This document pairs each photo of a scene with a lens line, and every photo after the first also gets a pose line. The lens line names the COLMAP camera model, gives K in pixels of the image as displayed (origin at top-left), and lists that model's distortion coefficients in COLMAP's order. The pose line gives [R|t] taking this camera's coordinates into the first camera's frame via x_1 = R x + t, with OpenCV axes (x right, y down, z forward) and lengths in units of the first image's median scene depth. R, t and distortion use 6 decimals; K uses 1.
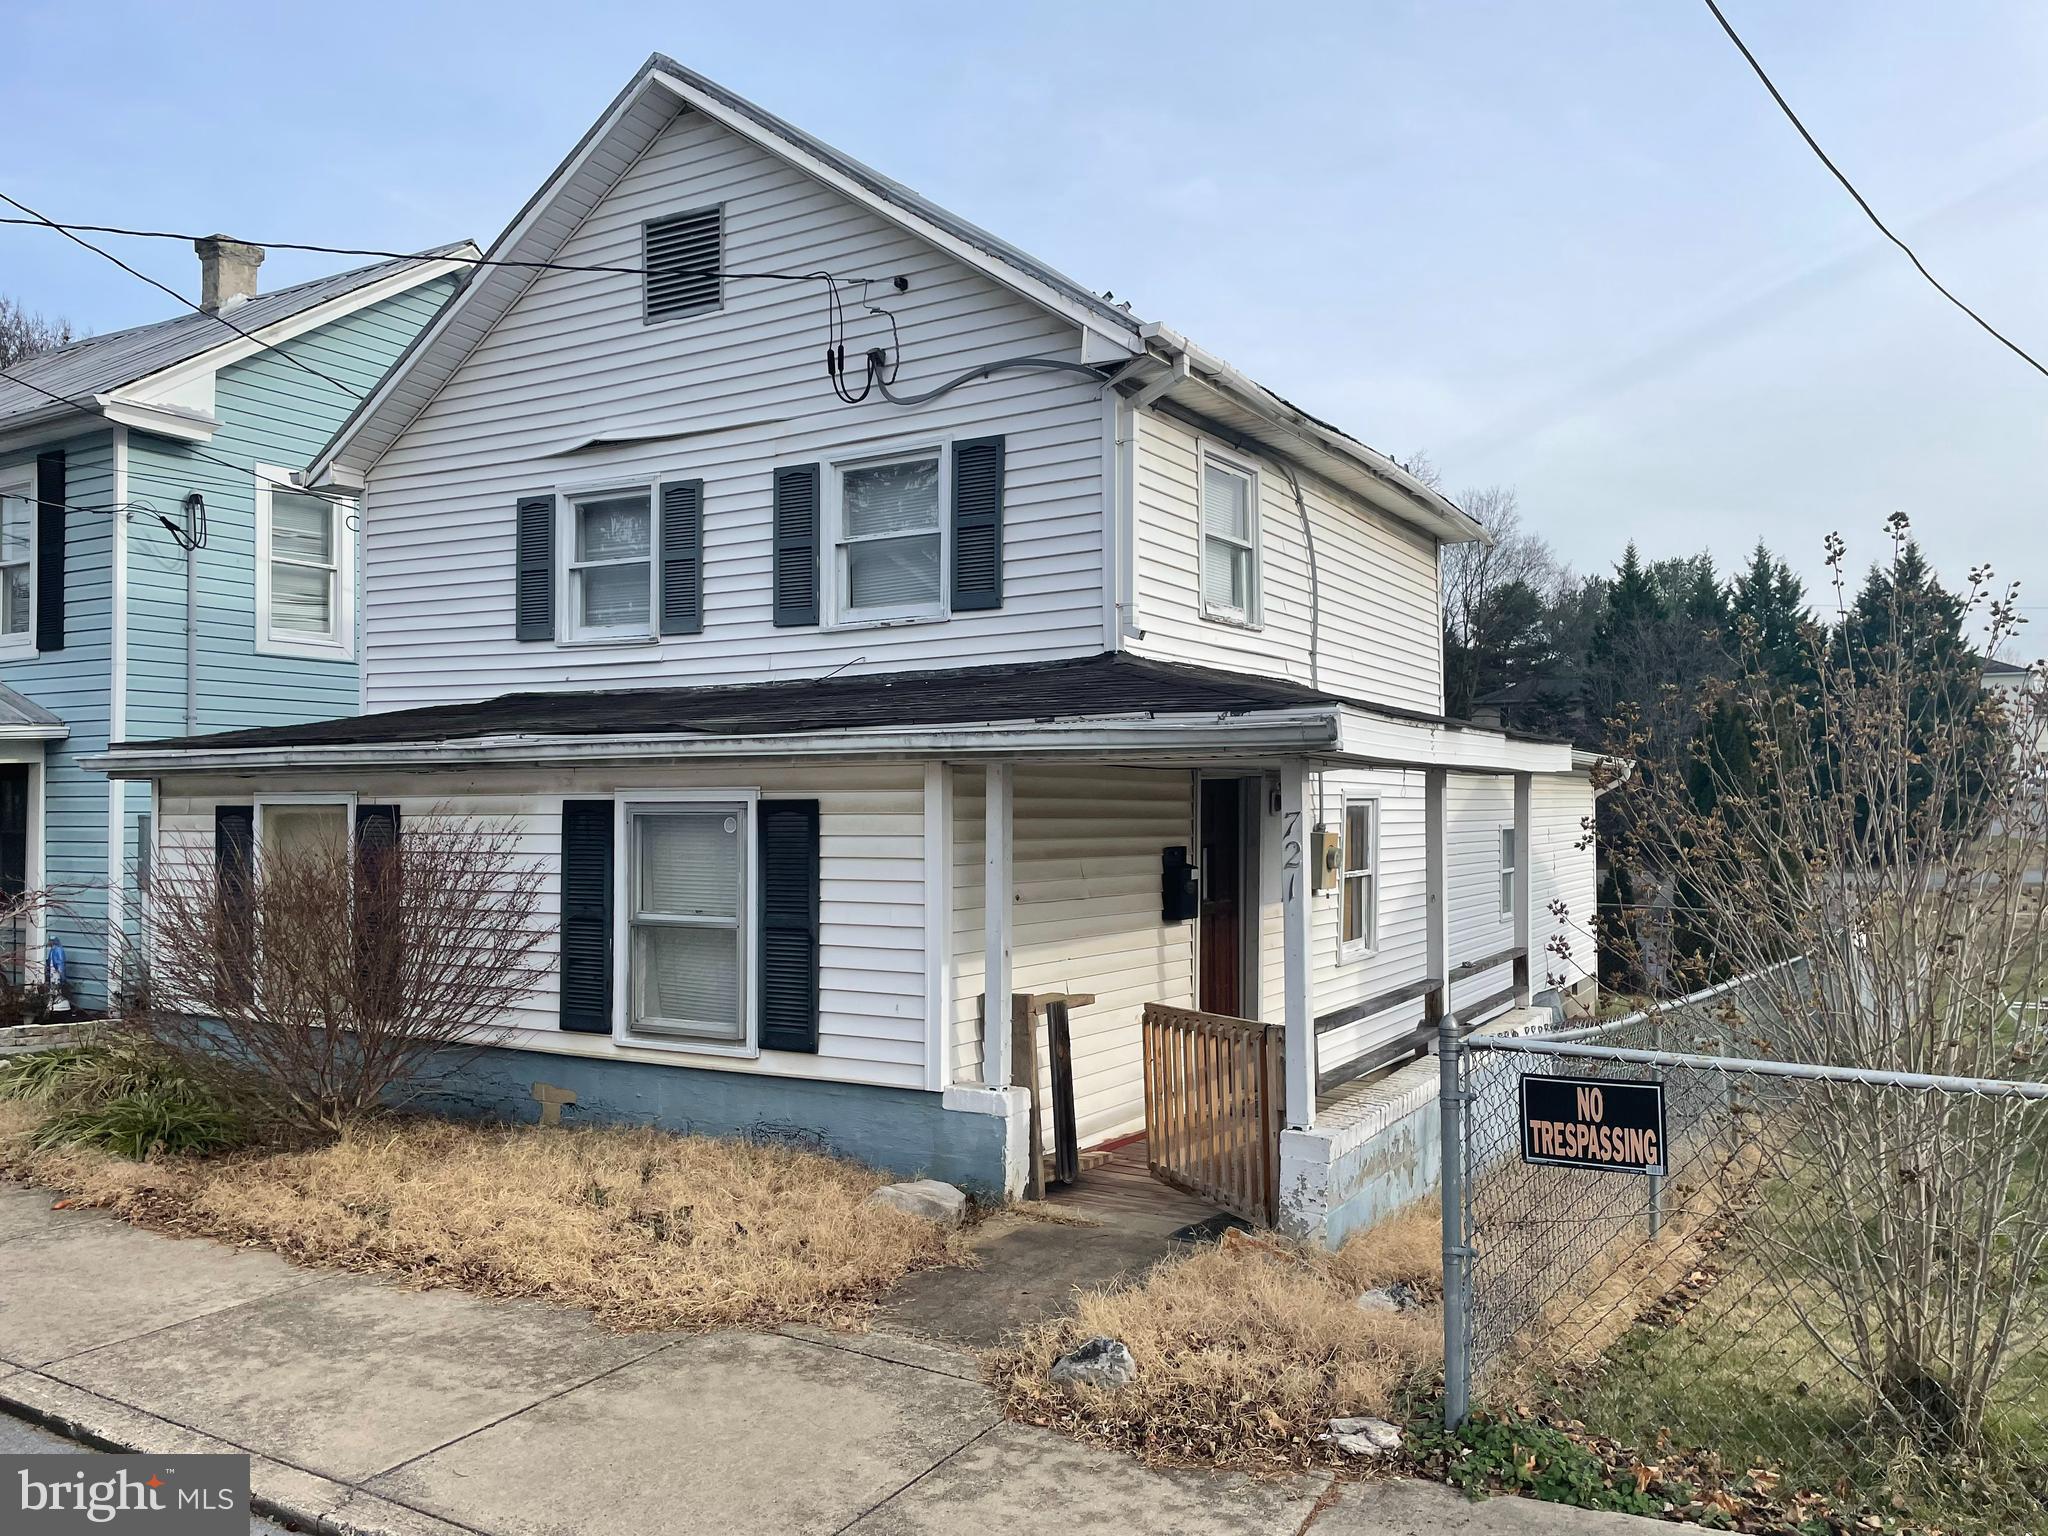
lens RADIAL K [[1535.9, 0, 1036.5], [0, 1535.9, 751.3], [0, 0, 1]] dist [0.101633, -0.131731]
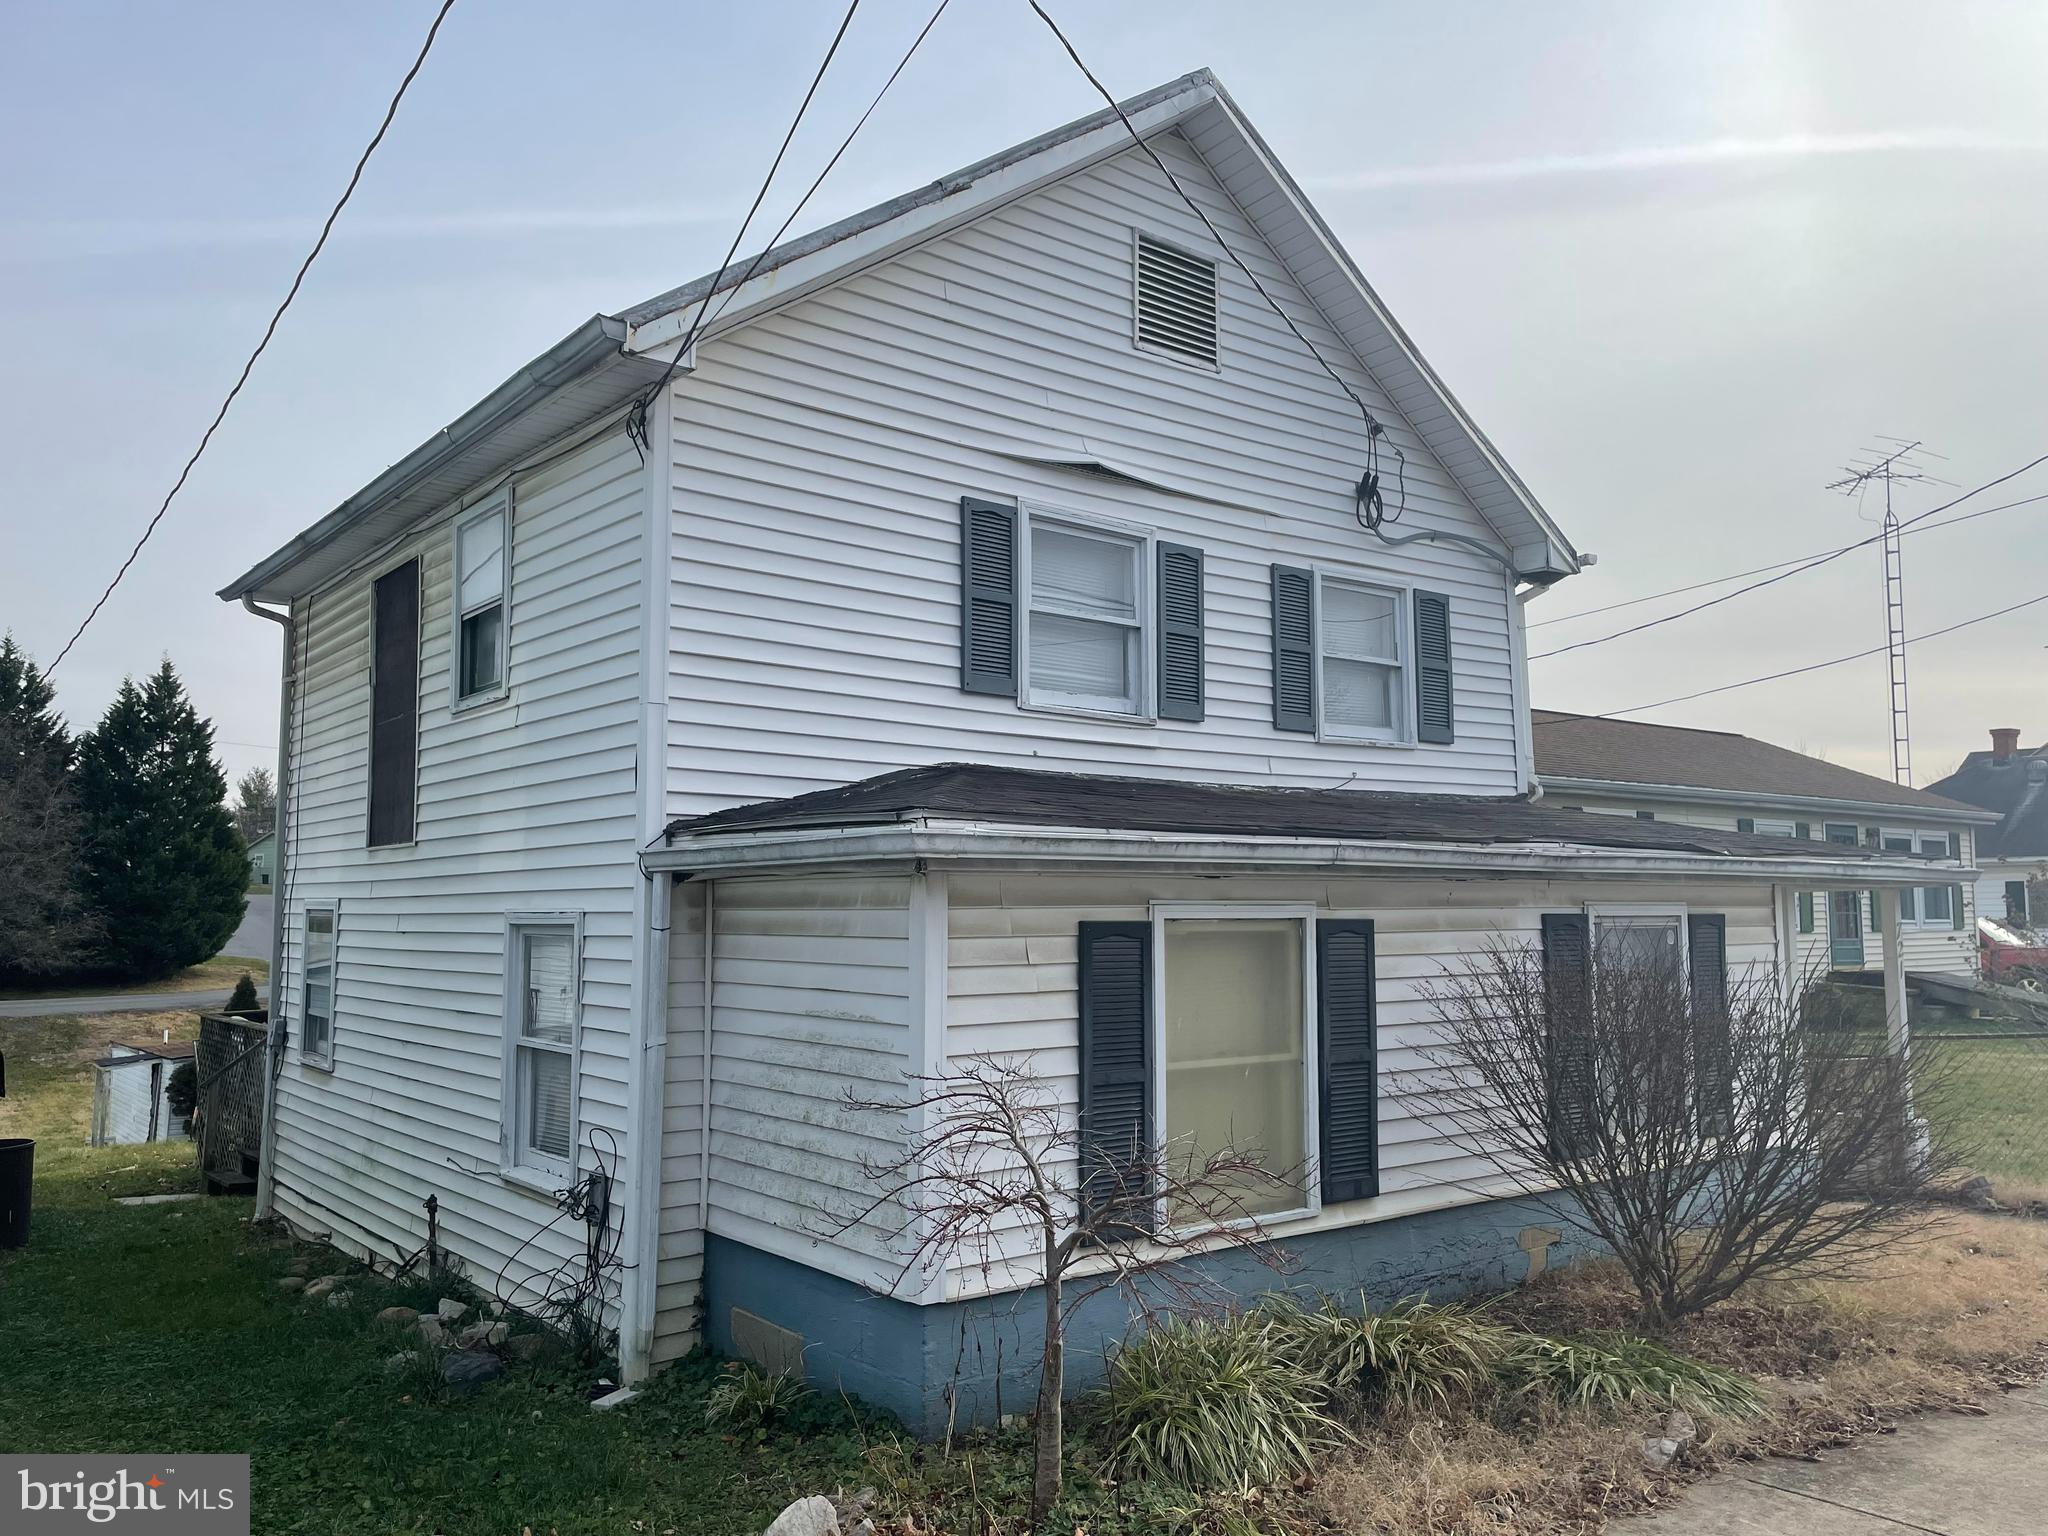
lens RADIAL K [[1535.9, 0, 1036.5], [0, 1535.9, 751.3], [0, 0, 1]] dist [0.101633, -0.131731]
pose [[0.367313, 0.096894, 0.925037, -1.063309], [-0.026182, 0.995242, -0.093851, 0.024395], [-0.929729, 0.010253, 0.368102, 0.767598]]
